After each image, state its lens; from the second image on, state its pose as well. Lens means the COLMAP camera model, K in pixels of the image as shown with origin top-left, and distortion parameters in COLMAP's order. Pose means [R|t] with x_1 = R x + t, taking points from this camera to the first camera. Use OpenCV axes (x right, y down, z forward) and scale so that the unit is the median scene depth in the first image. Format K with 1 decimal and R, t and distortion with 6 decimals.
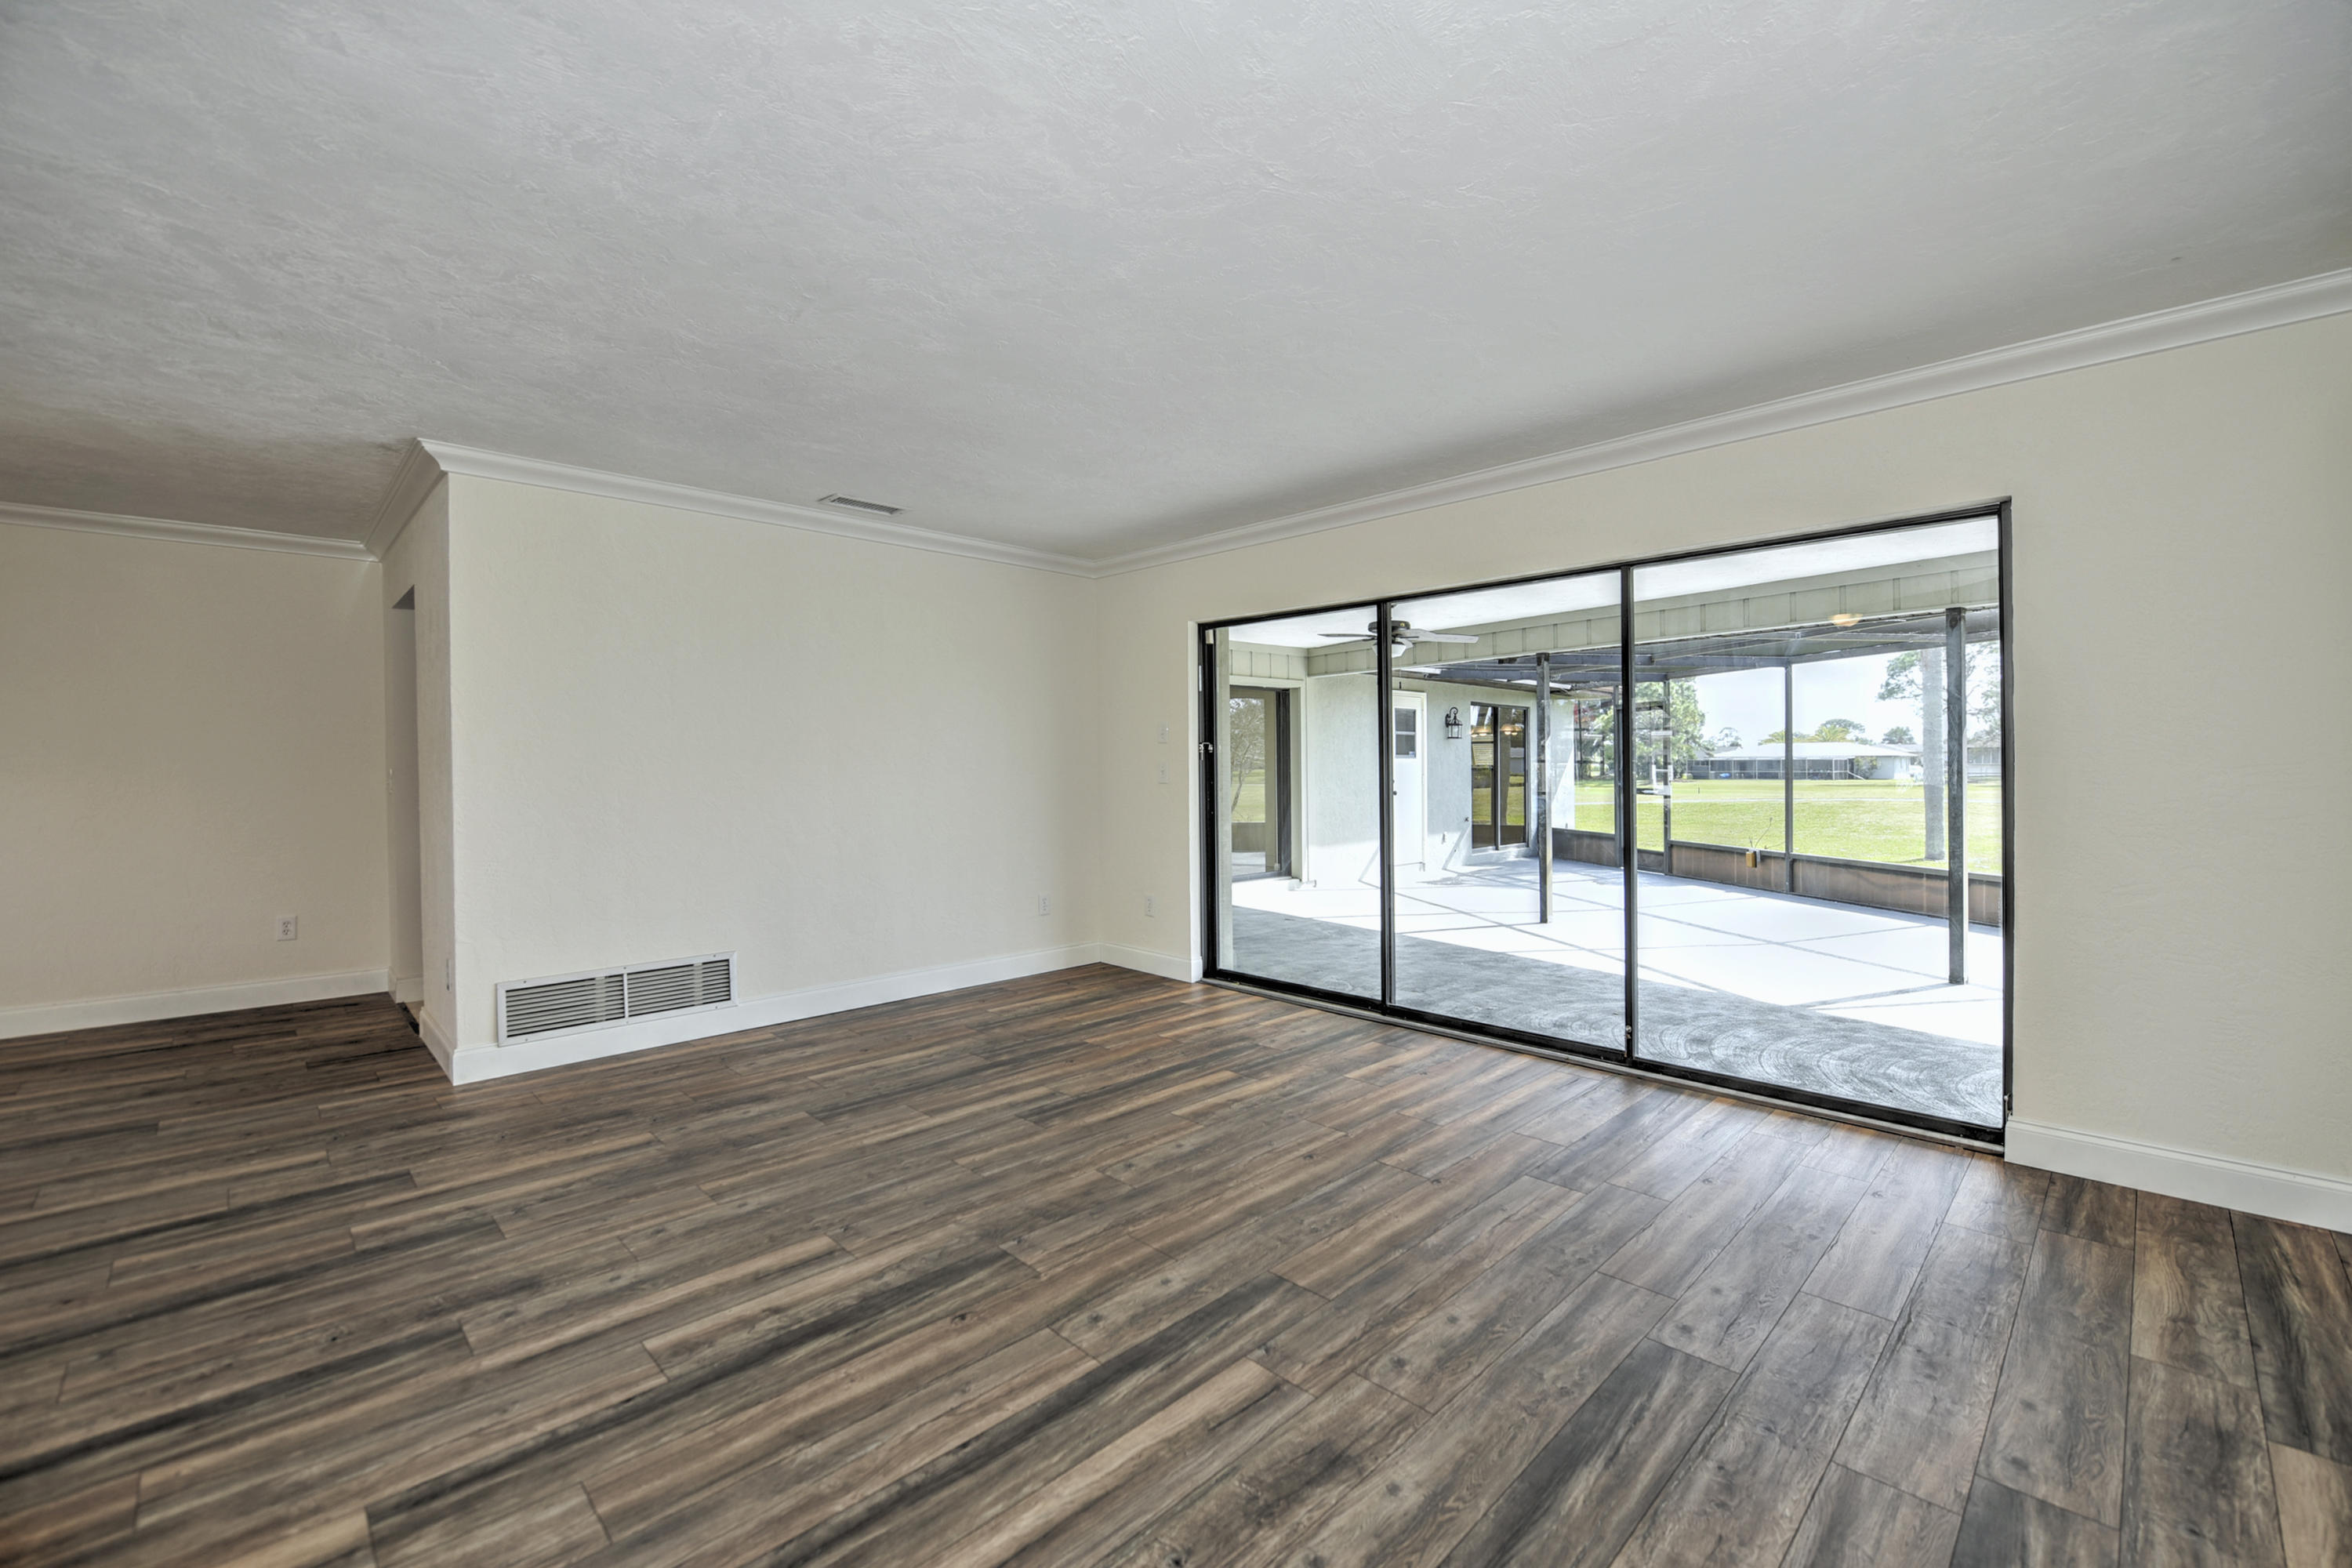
lens RADIAL K [[997.5, 0, 1183.0], [0, 997.5, 768.6], [0, 0, 1]] dist [-0.011243, -0.001310]
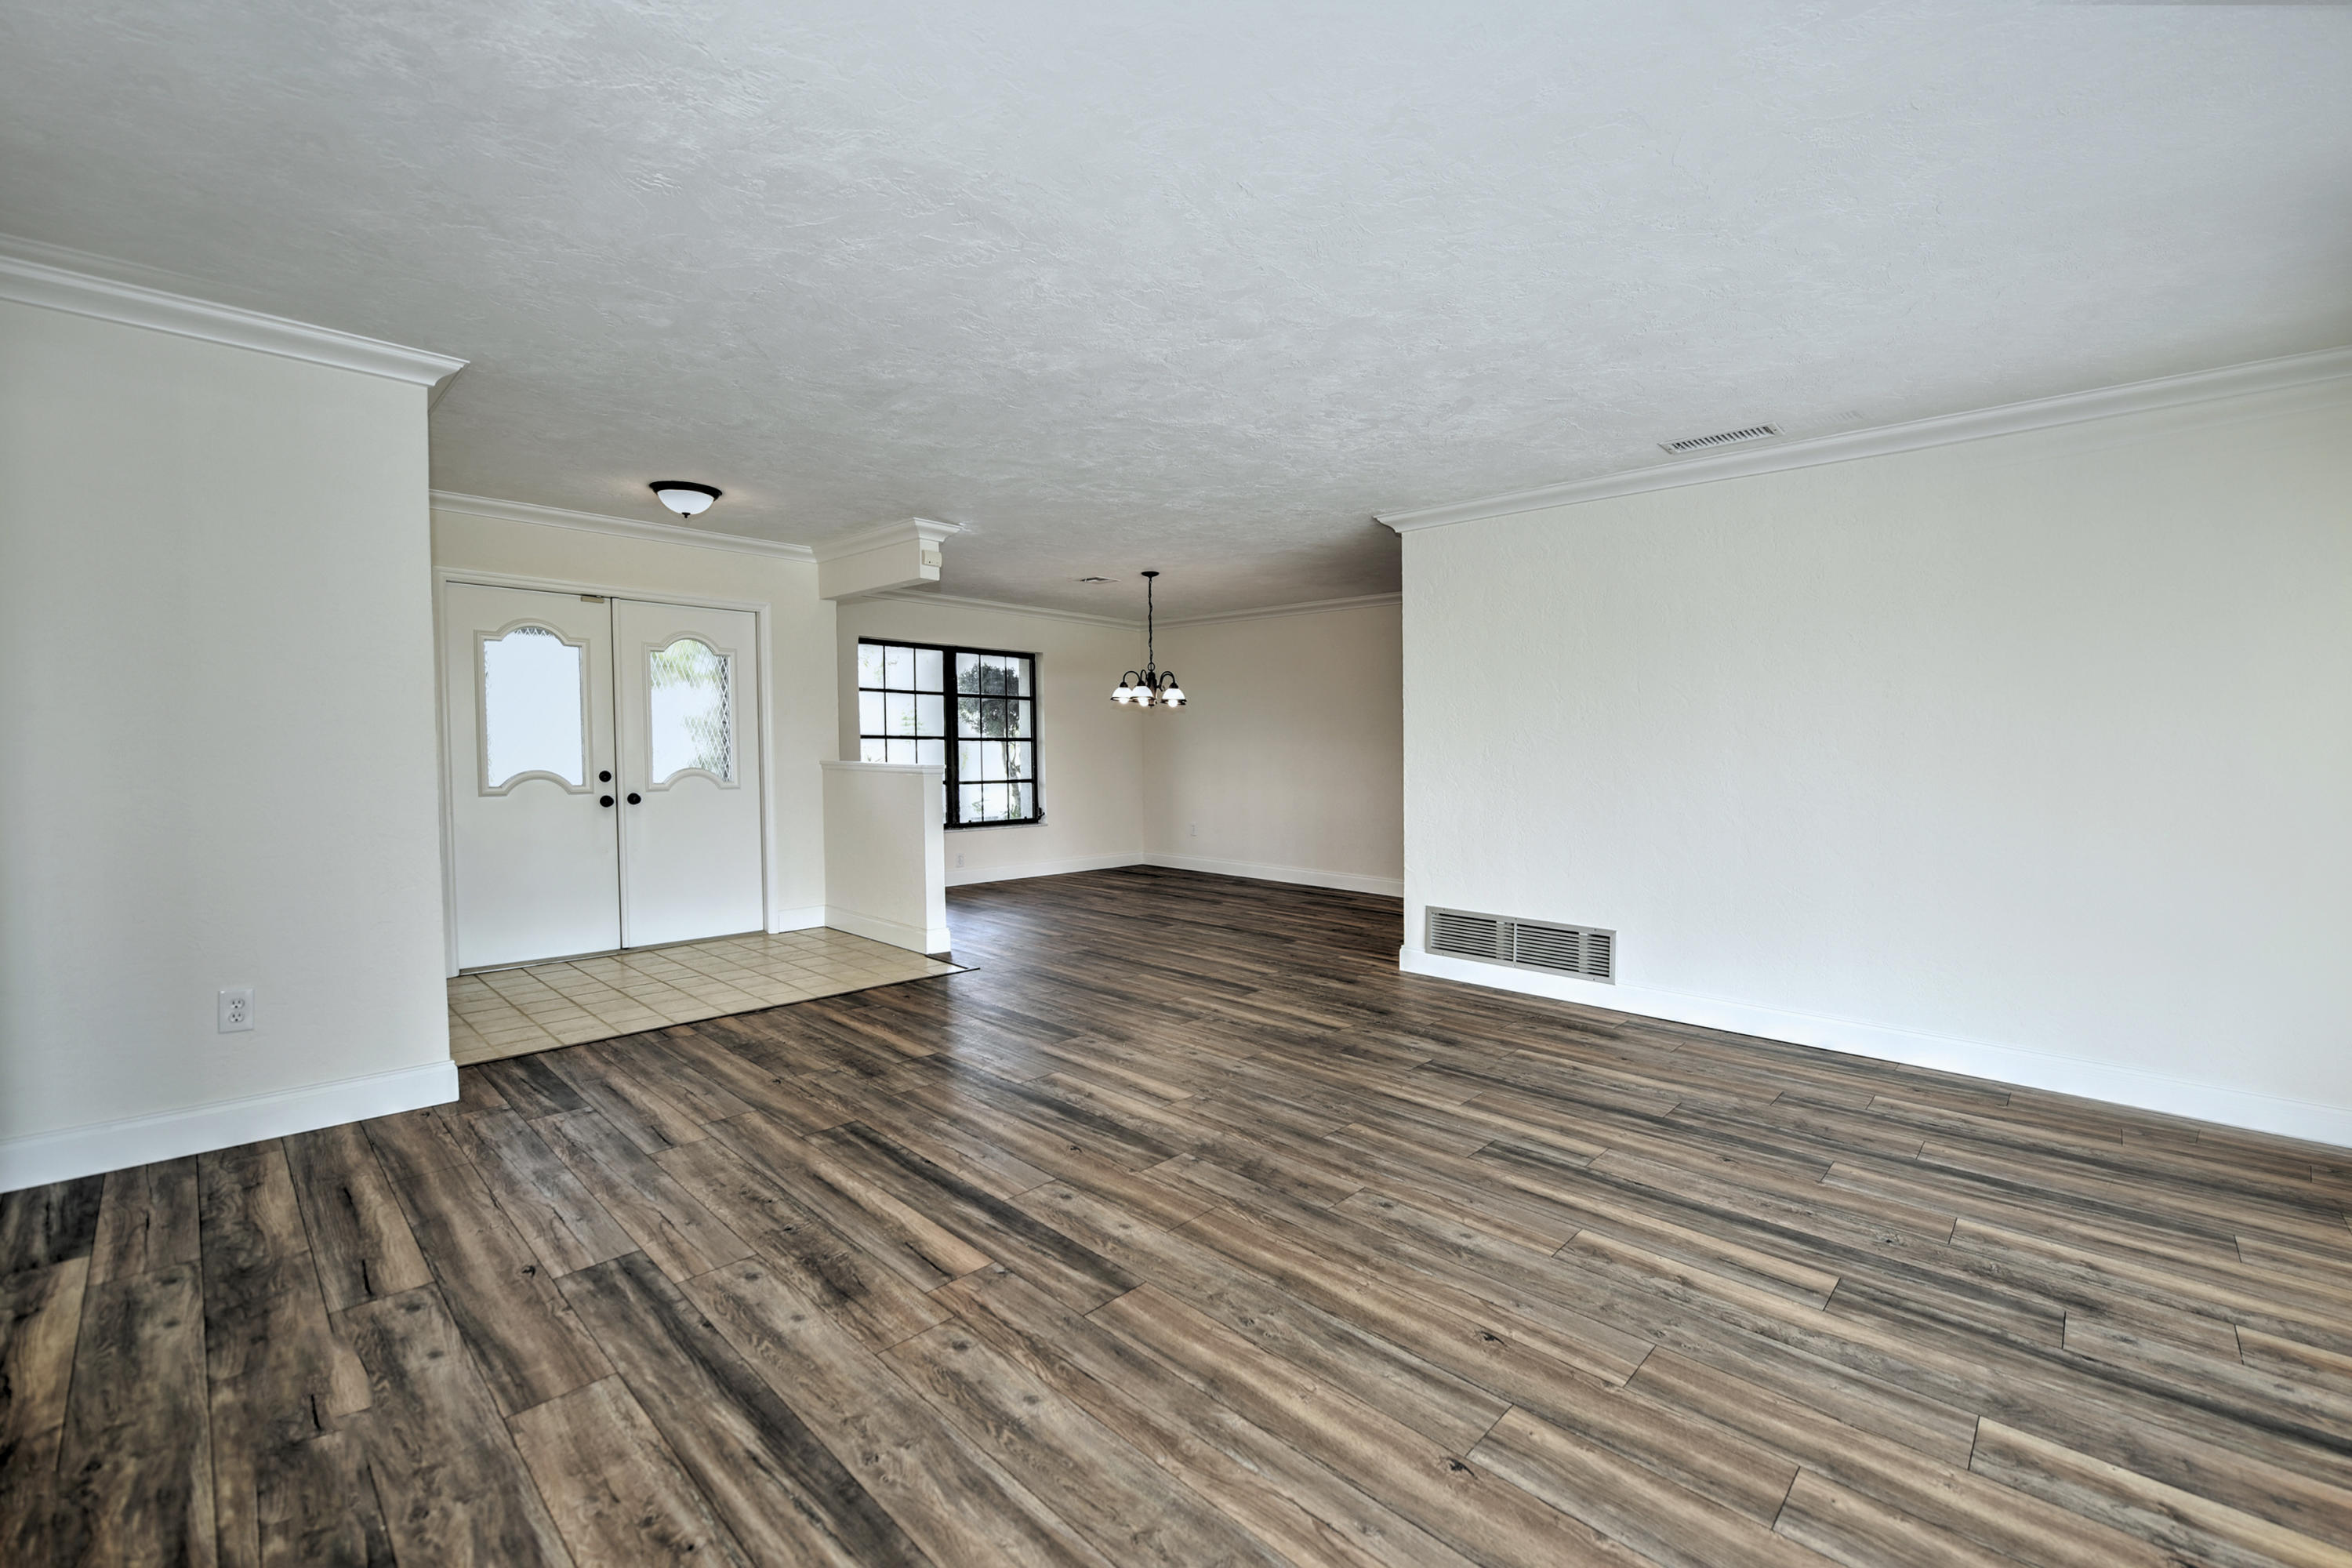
lens RADIAL K [[997.5, 0, 1186.4], [0, 997.5, 778.9], [0, 0, 1]] dist [-0.011243, -0.001310]
pose [[0.003967, 0.039486, -0.999212, 0.856945], [-0.014126, 0.999123, 0.039426, -0.003910], [0.999892, 0.013958, 0.004521, 0.879677]]
